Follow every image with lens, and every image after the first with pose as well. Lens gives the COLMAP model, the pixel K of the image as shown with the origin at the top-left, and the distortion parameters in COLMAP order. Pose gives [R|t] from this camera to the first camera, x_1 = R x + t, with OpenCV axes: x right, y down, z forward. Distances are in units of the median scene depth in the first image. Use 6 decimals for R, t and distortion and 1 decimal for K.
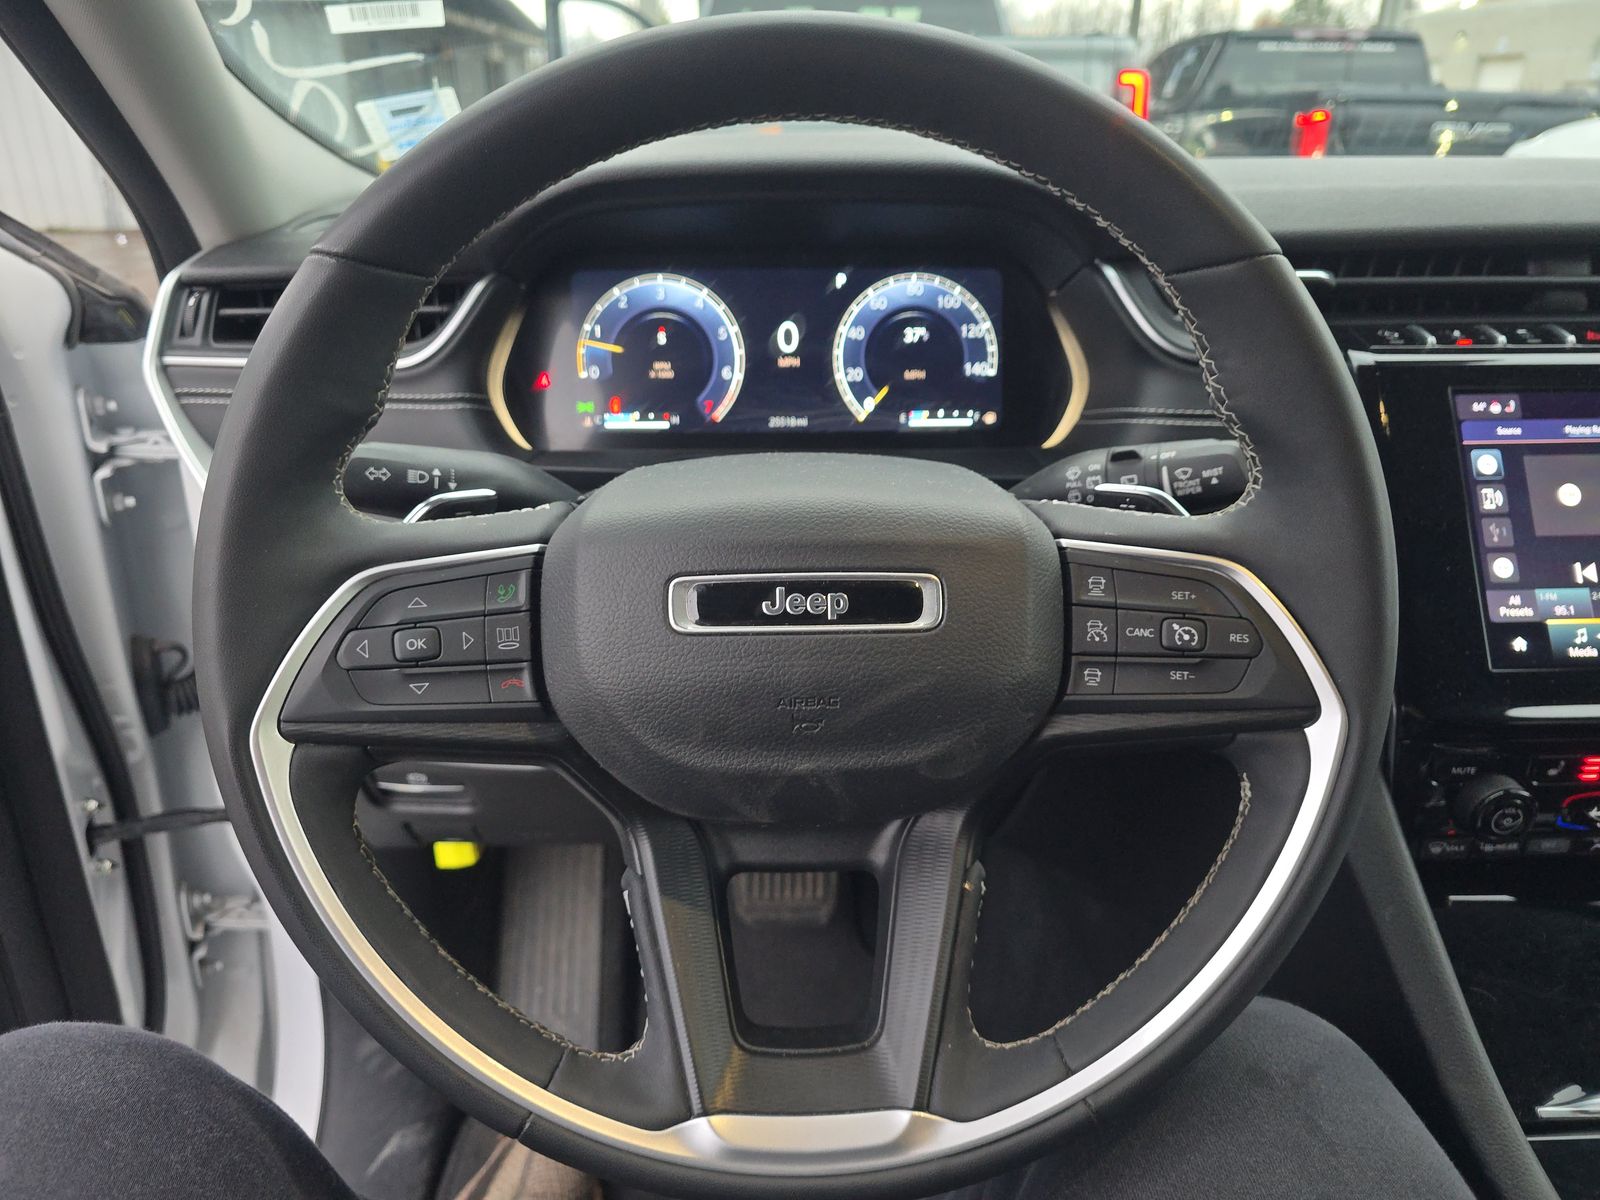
lens RADIAL K [[1102.6, 0, 795.9], [0, 1102.6, 615.1], [0, 0, 1]] dist [0.047974, -0.038120]
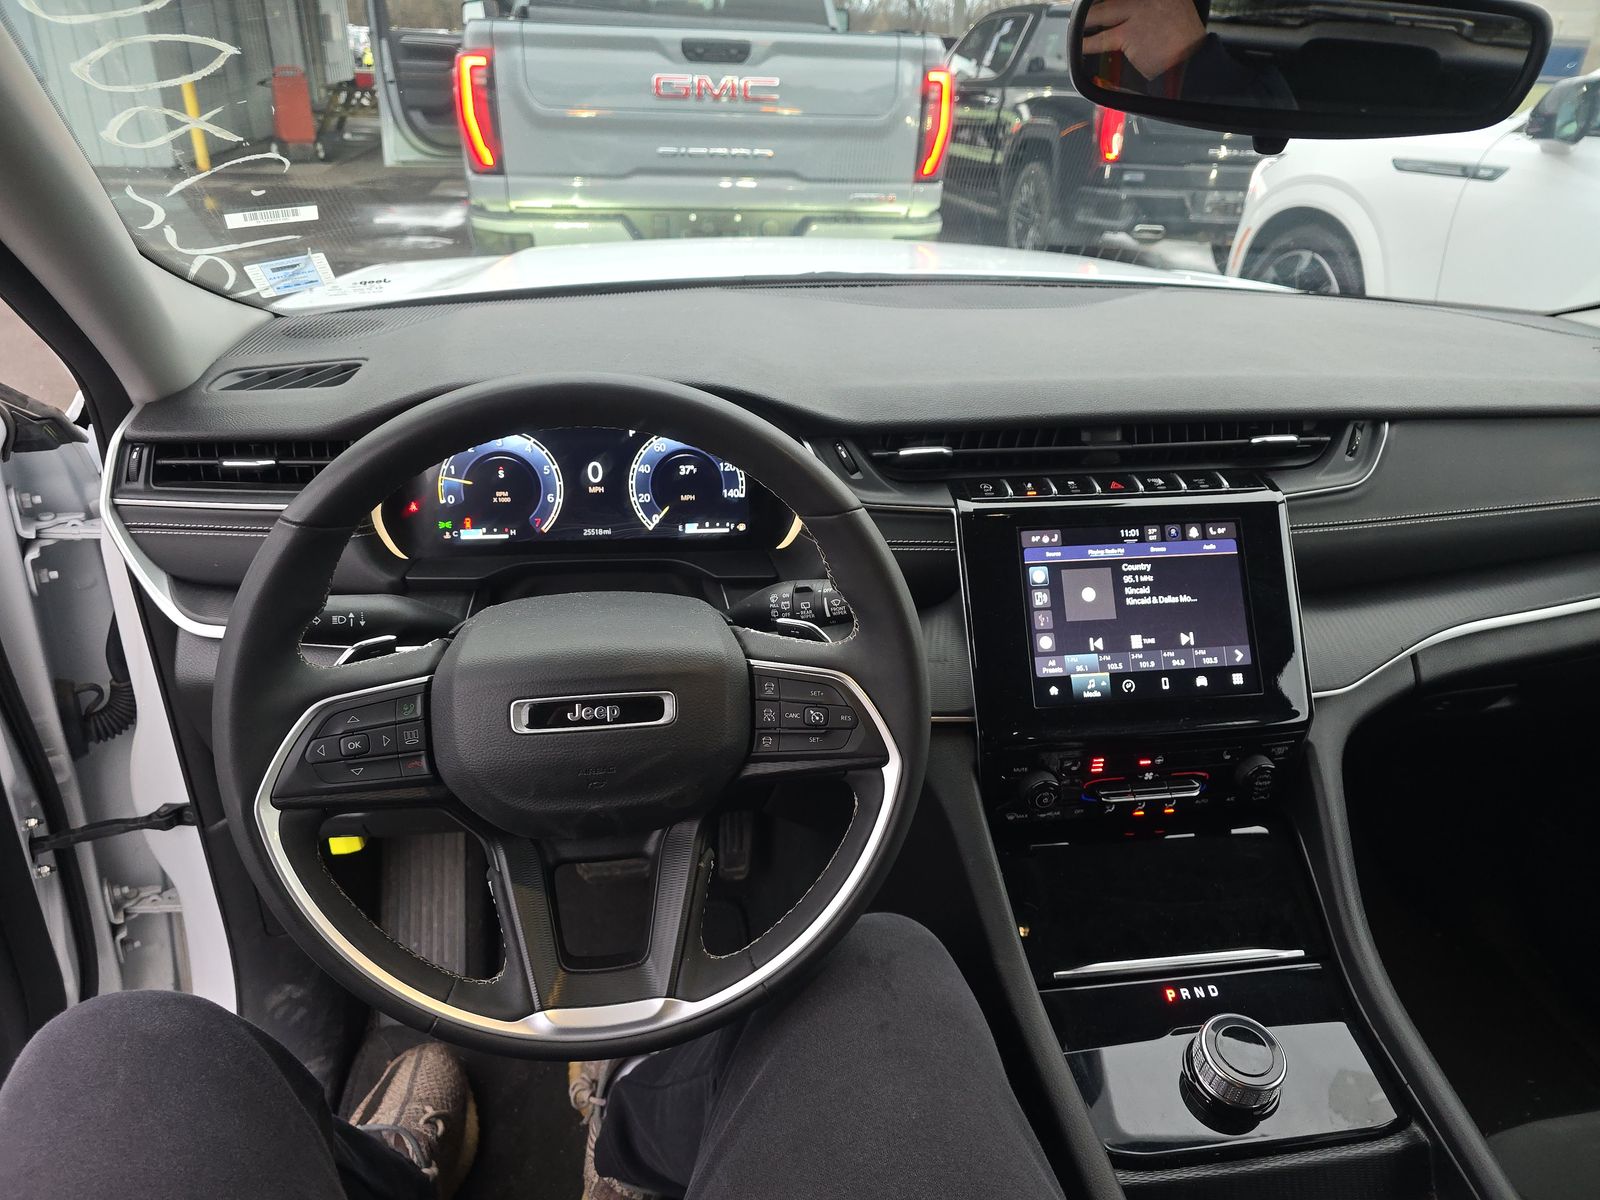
lens RADIAL K [[1102.6, 0, 813.1], [0, 1102.6, 611.3], [0, 0, 1]] dist [0.047974, -0.038120]
pose [[0.989173, -0.026048, 0.144423, 0.059259], [0.018348, 0.998351, 0.054390, -0.147361], [-0.145602, -0.051151, 0.988020, -0.427166]]
